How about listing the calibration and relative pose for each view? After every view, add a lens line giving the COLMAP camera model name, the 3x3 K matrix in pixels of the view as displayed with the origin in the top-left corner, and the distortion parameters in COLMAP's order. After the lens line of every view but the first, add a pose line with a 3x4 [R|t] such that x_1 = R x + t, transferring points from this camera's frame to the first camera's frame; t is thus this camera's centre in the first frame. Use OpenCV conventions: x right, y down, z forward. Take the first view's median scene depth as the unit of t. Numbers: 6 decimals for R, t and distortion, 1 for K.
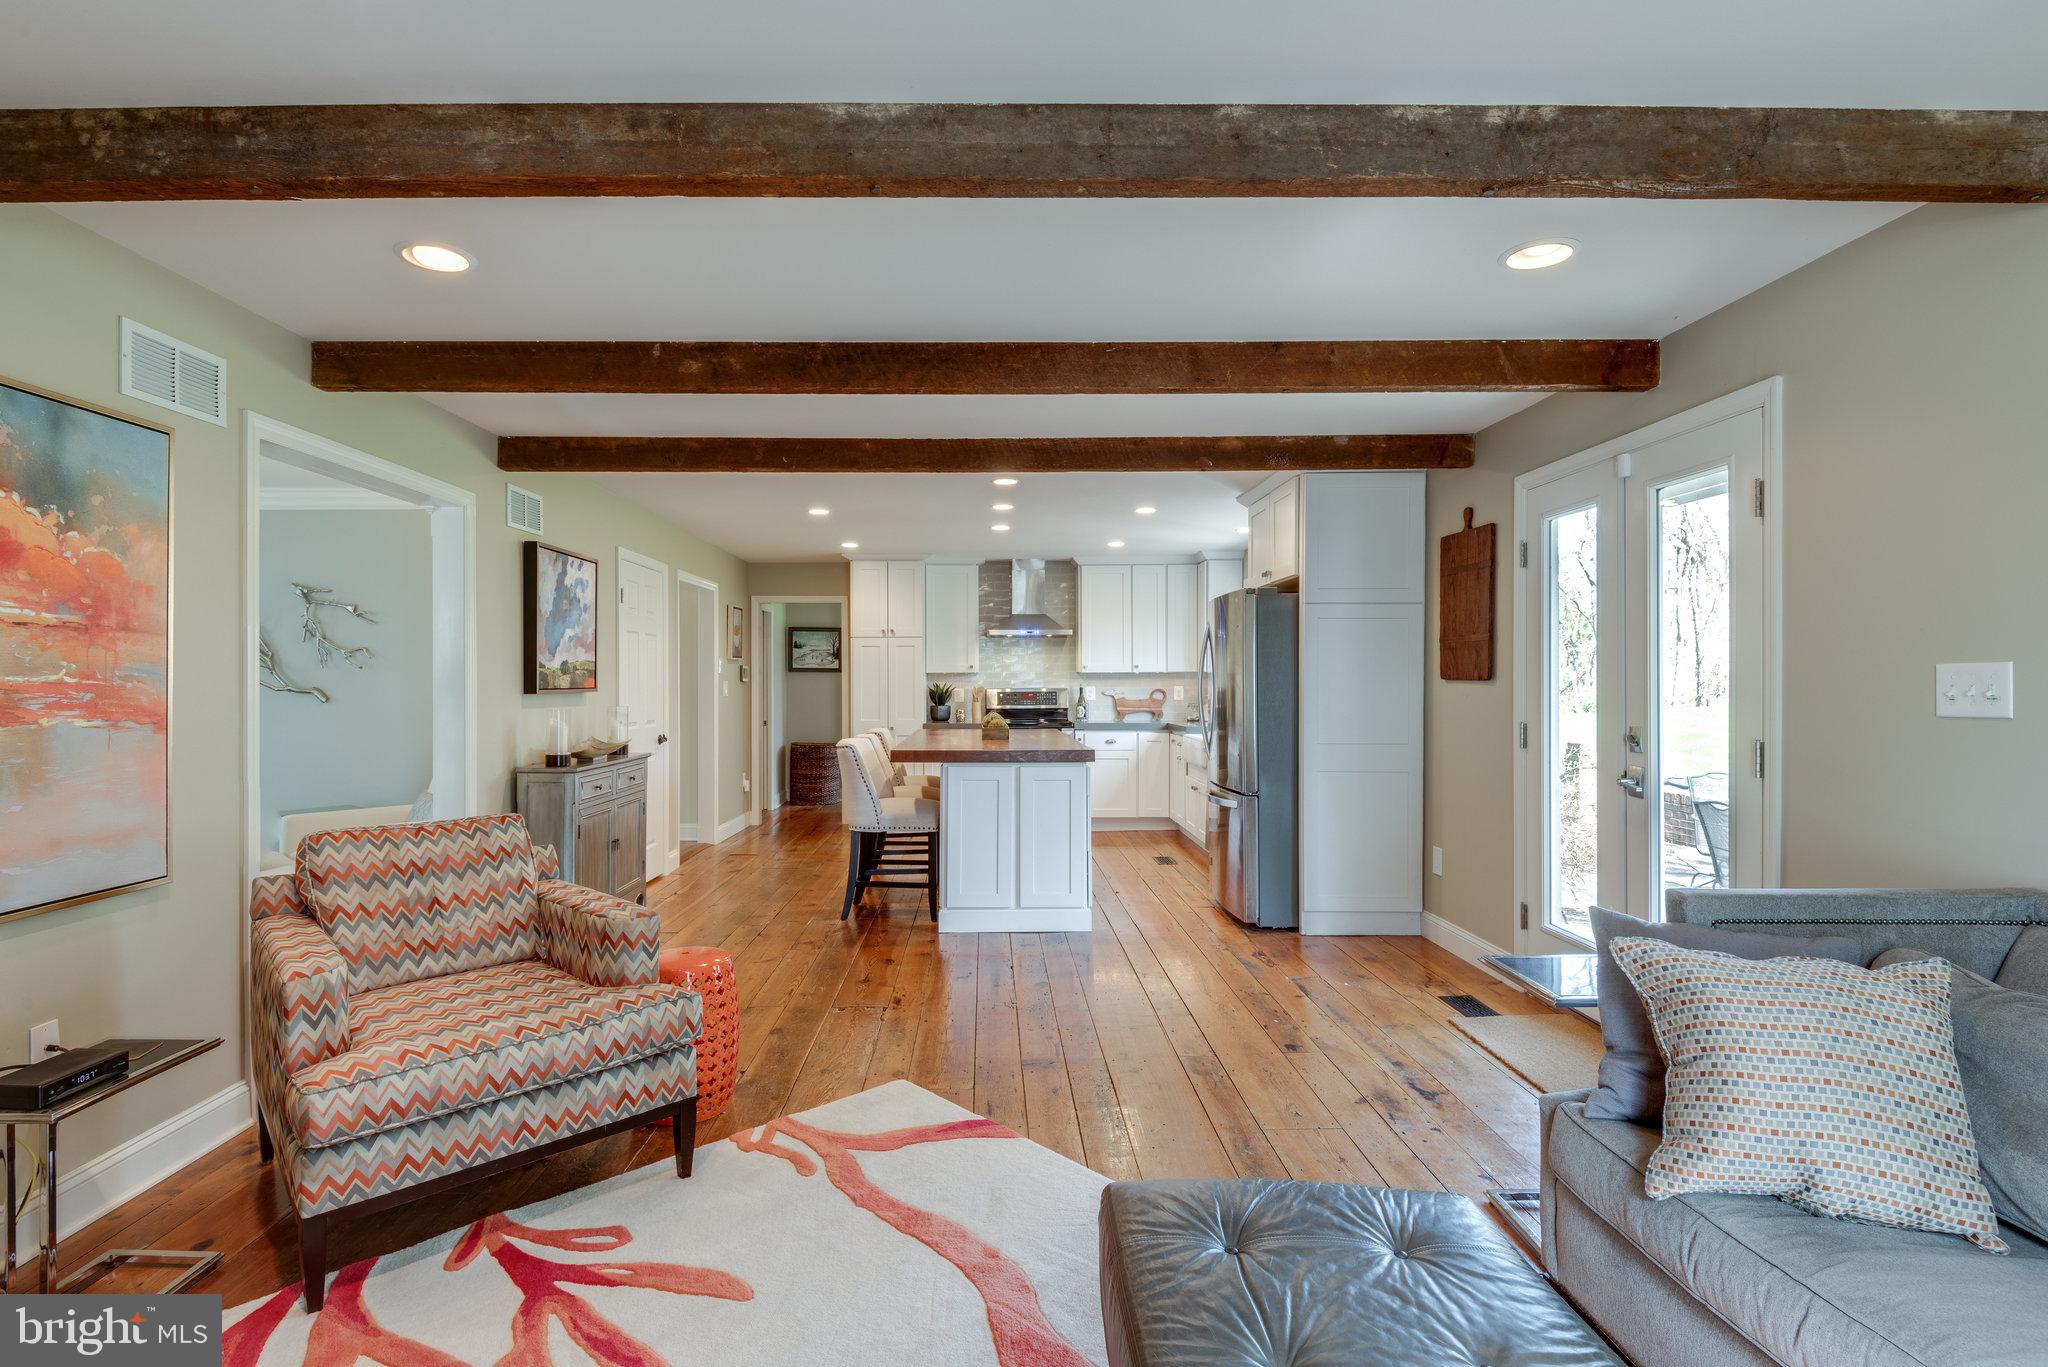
lens RADIAL K [[975.0, 0, 1006.1], [0, 975.0, 676.6], [0, 0, 1]] dist [0.003153, -0.001223]
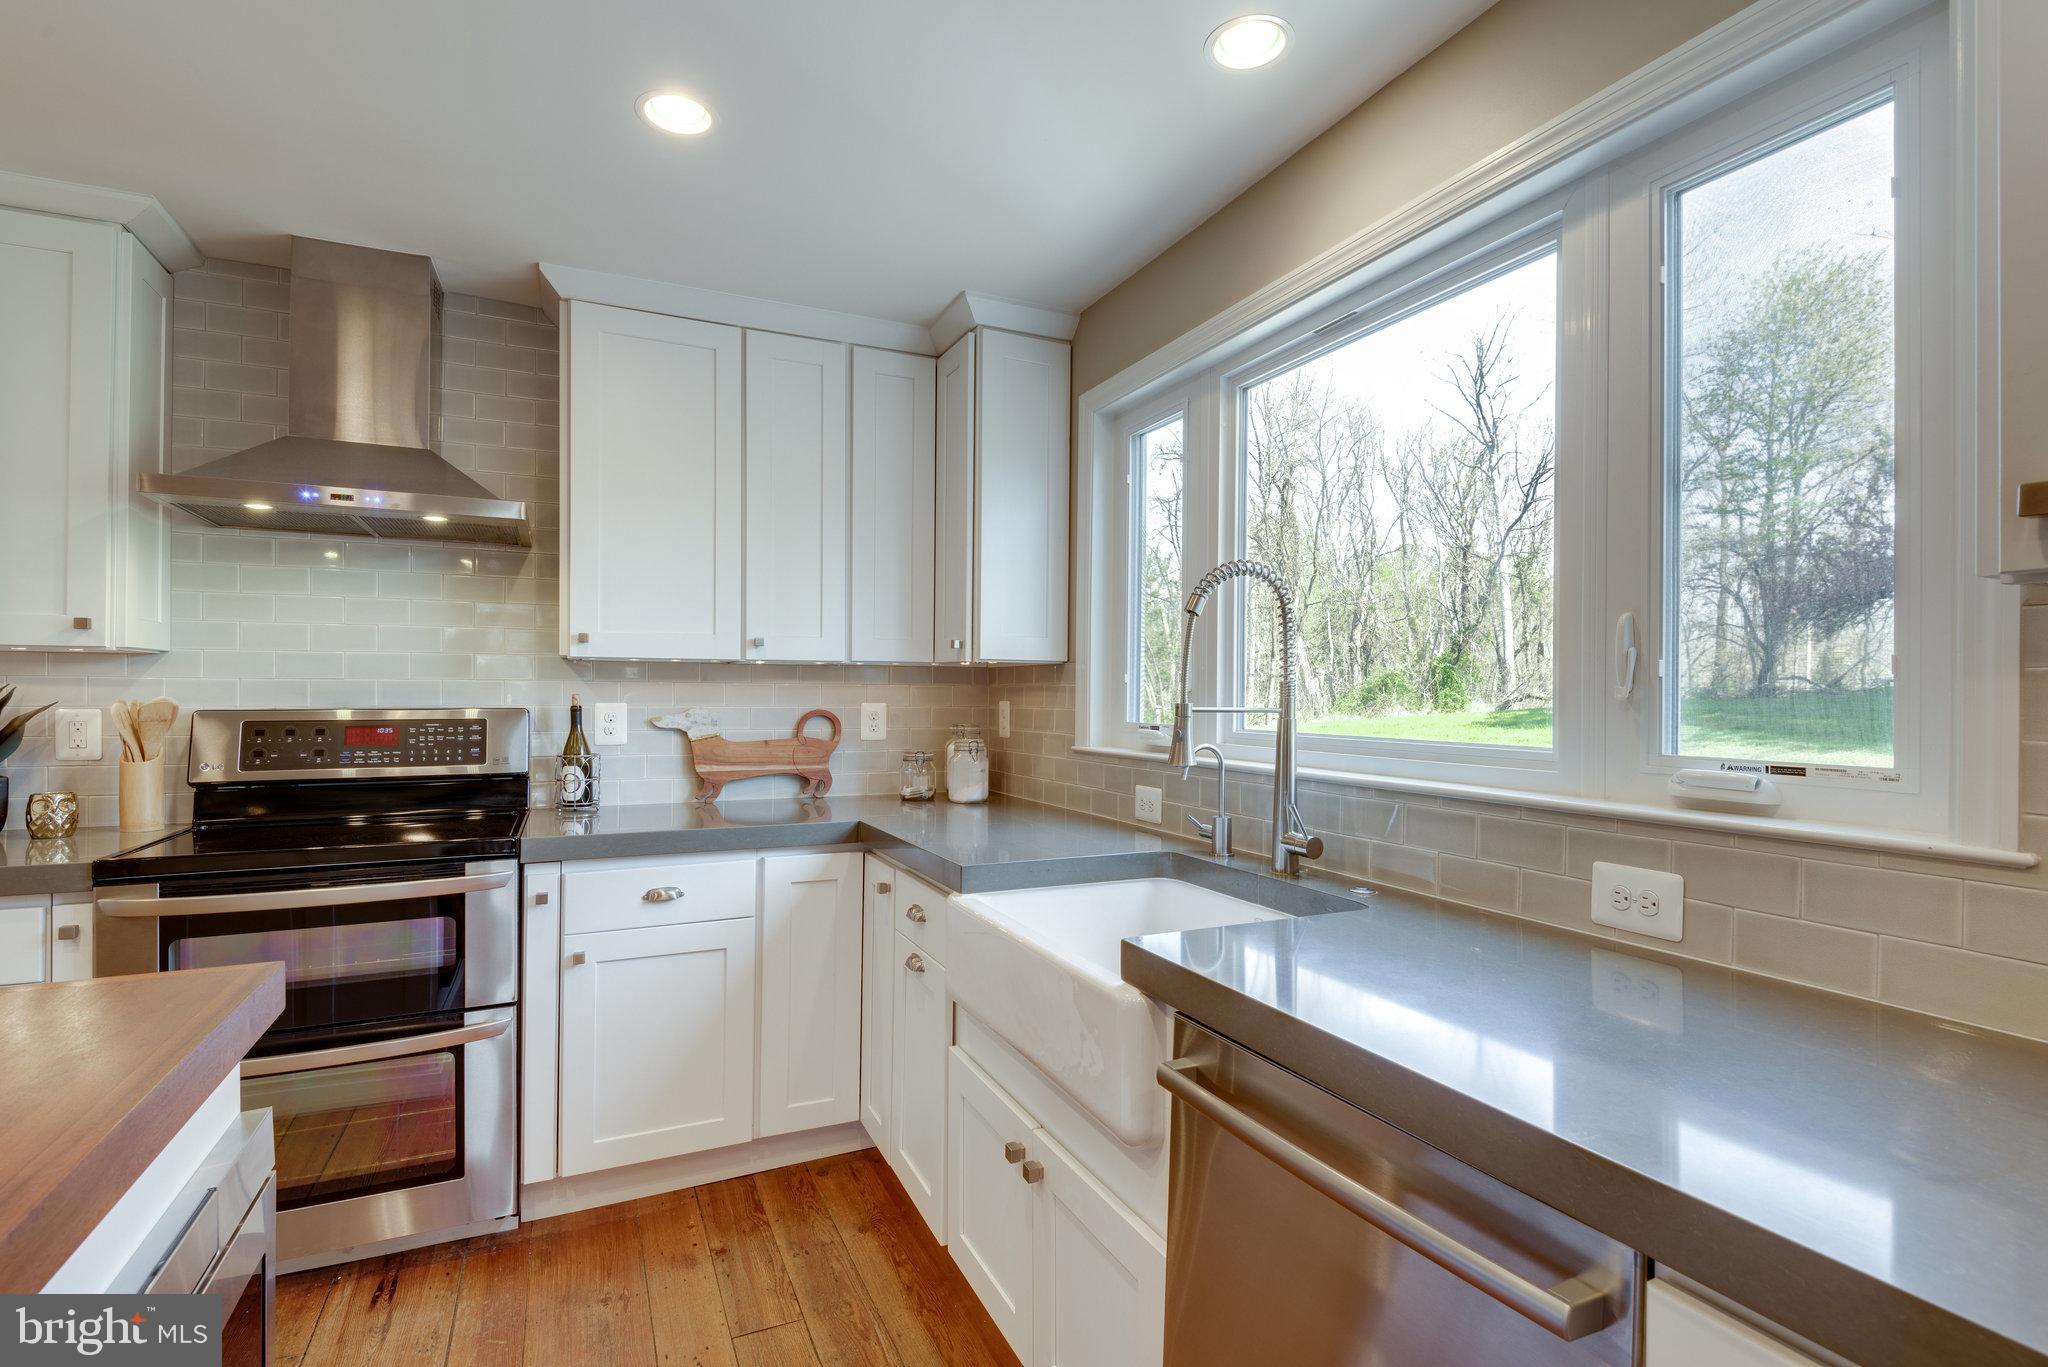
lens RADIAL K [[975.0, 0, 1018.0], [0, 975.0, 689.0], [0, 0, 1]] dist [0.003153, -0.001223]
pose [[0.917900, 0.009440, 0.396699, 0.084559], [-0.008624, 0.999955, -0.003839, 0.005649], [-0.396718, 0.000103, 0.917941, 0.666155]]
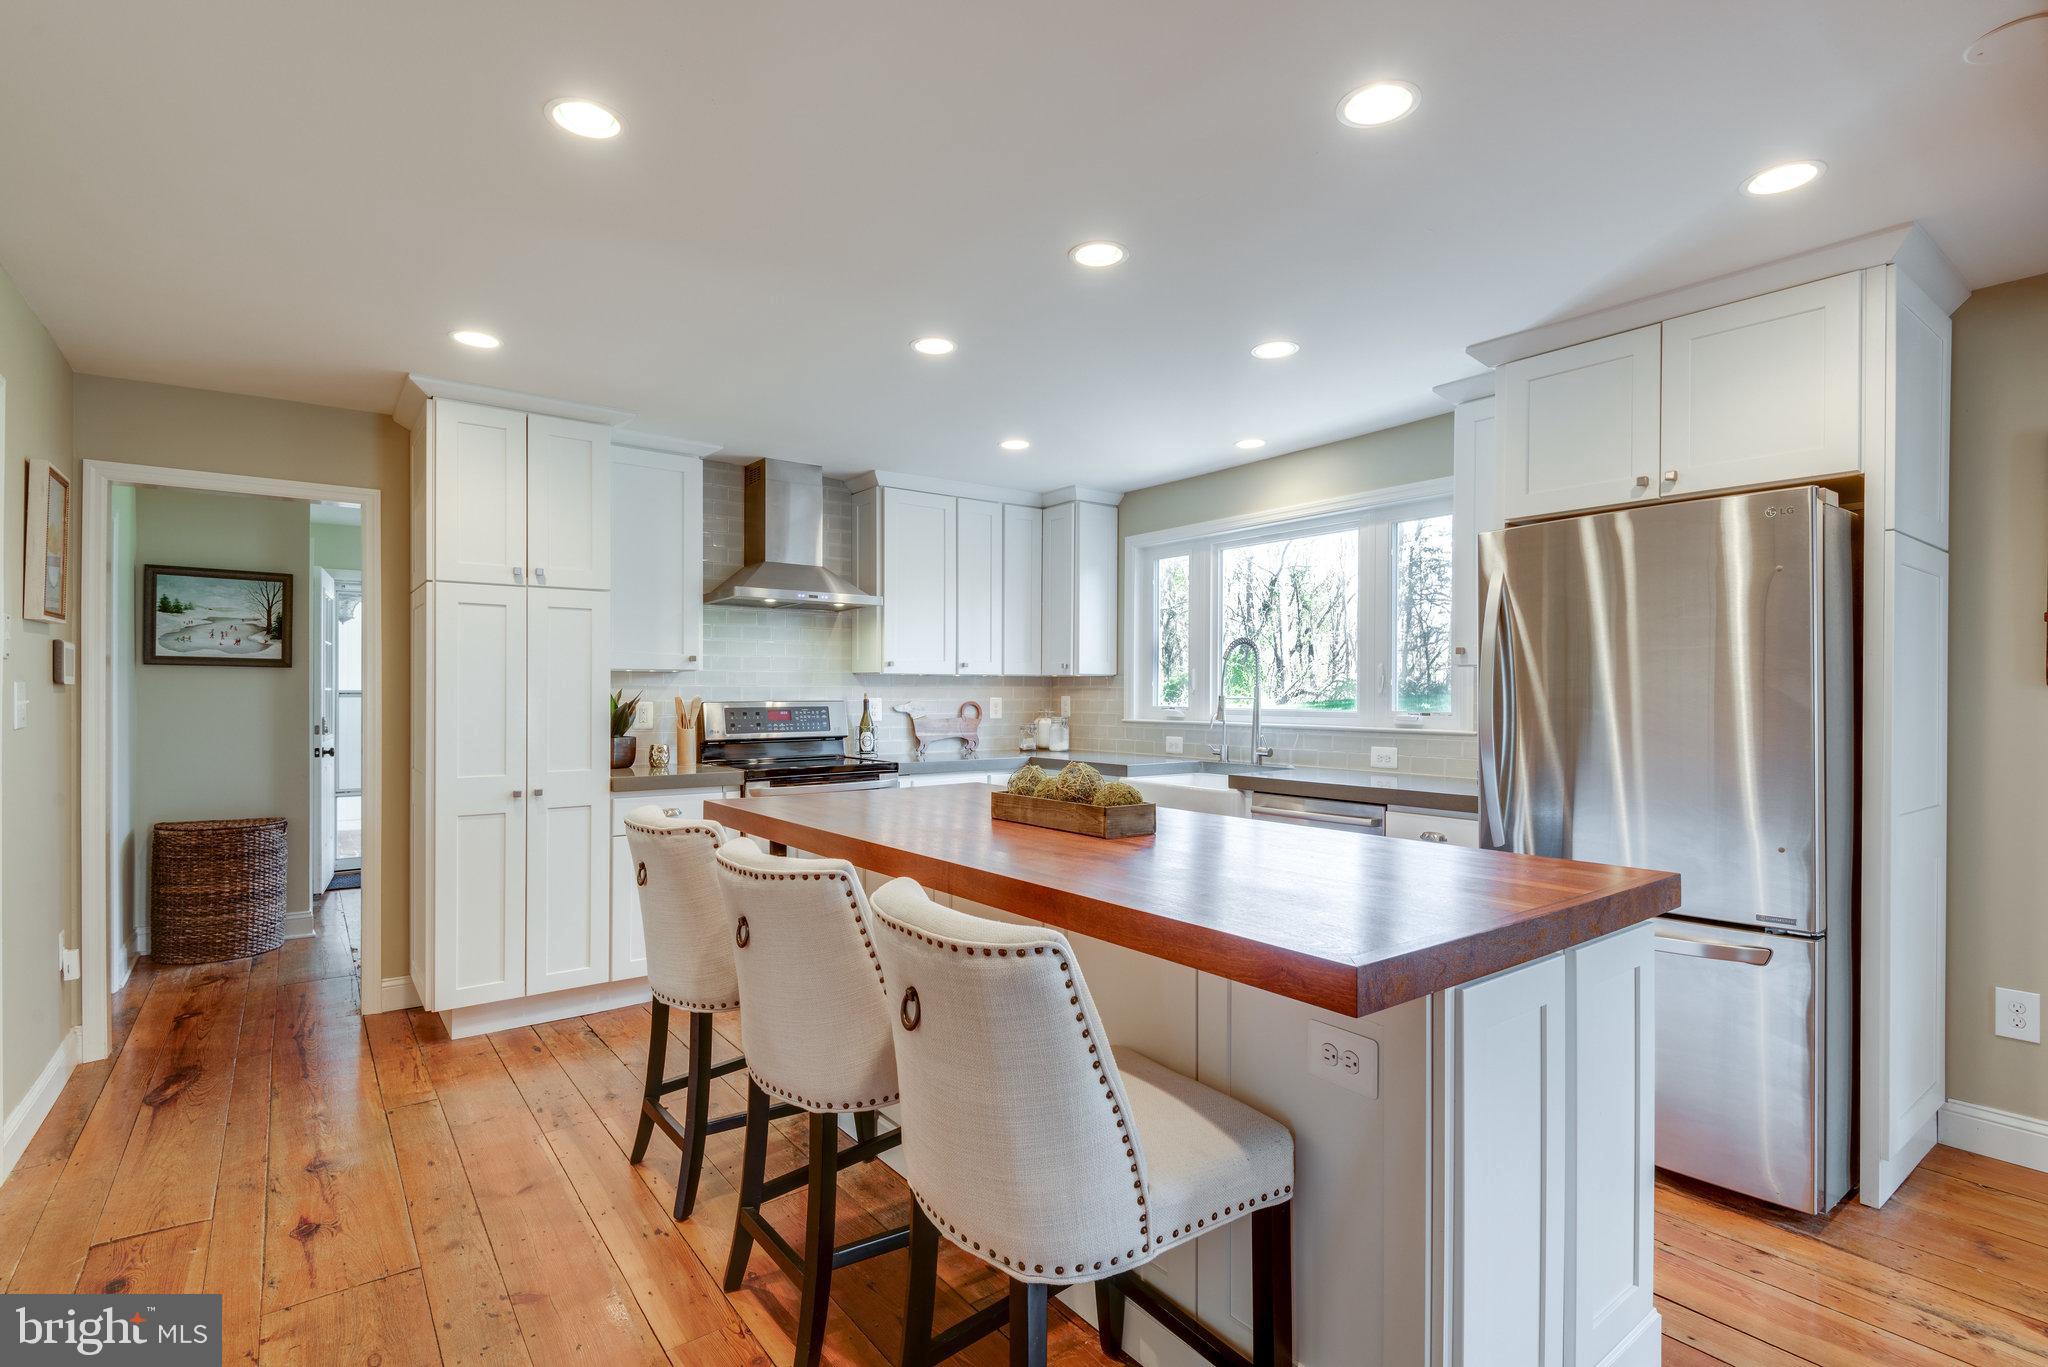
lens RADIAL K [[975.0, 0, 1035.2], [0, 975.0, 694.4], [0, 0, 1]] dist [0.003153, -0.001223]
pose [[0.810452, 0.003094, 0.585797, -0.184739], [-0.006264, 0.999975, 0.003384, 0.005485], [-0.585771, -0.006412, 0.810451, 0.480644]]
